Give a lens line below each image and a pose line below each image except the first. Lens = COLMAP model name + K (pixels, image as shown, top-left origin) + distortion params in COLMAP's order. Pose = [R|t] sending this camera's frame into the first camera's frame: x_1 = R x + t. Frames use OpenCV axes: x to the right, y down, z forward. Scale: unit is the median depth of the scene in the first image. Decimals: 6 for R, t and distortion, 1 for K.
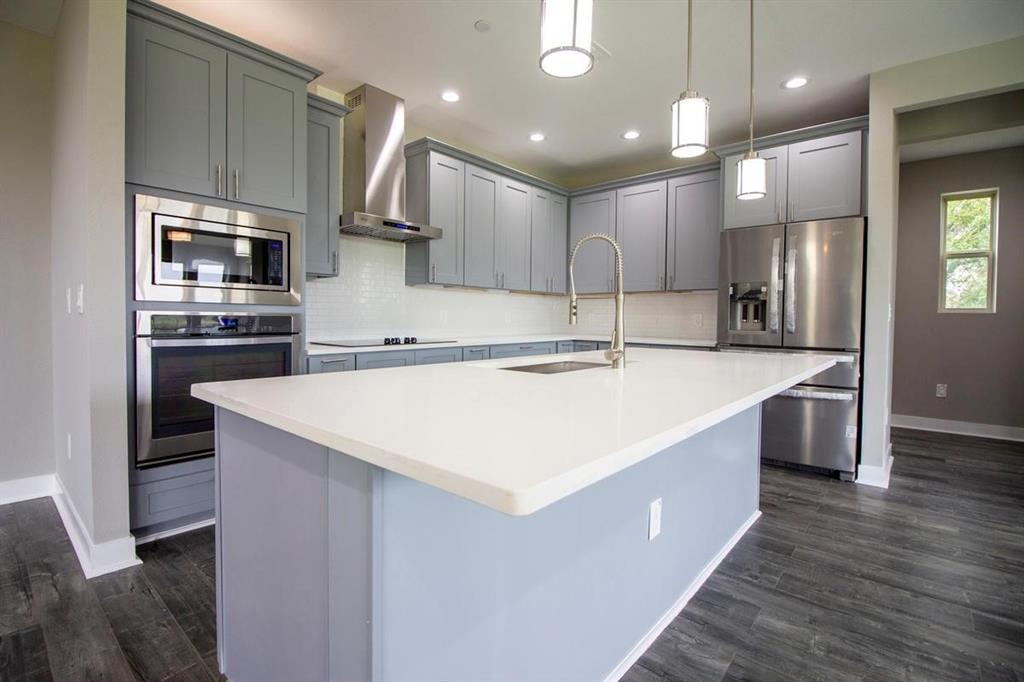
lens RADIAL K [[471.3, 0, 512.4], [0, 471.3, 334.2], [0, 0, 1]] dist [0.004808, -0.000383]
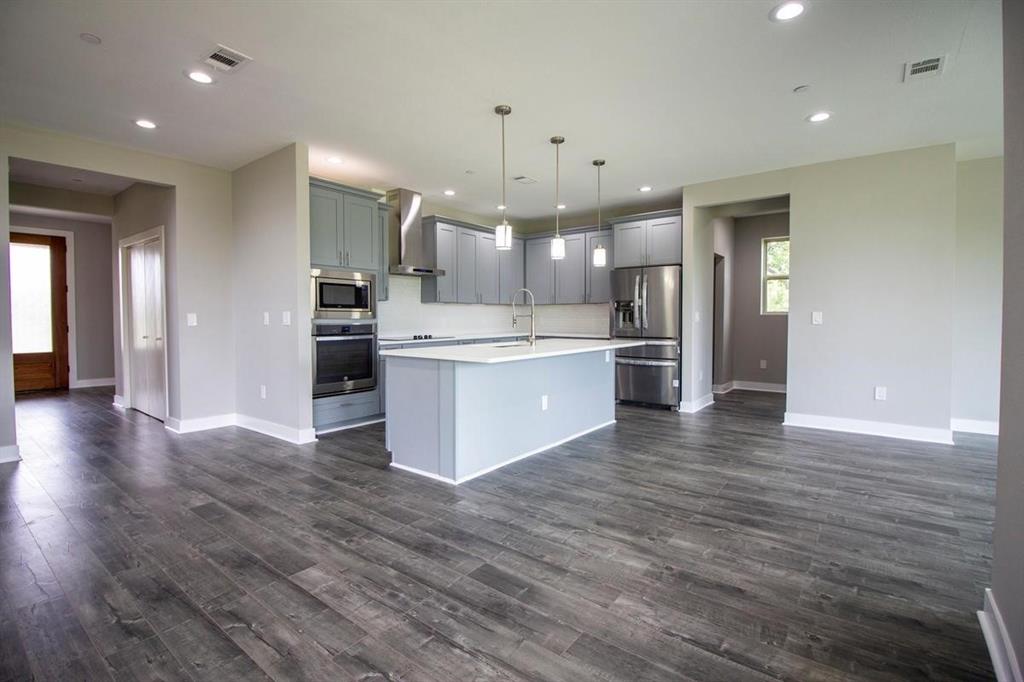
lens RADIAL K [[471.3, 0, 515.1], [0, 471.3, 336.6], [0, 0, 1]] dist [0.004808, -0.000383]
pose [[0.998190, -0.015242, 0.058181, -0.001507], [0.014561, 0.999821, 0.012112, -0.003574], [-0.058356, -0.011243, 0.998233, -0.705202]]
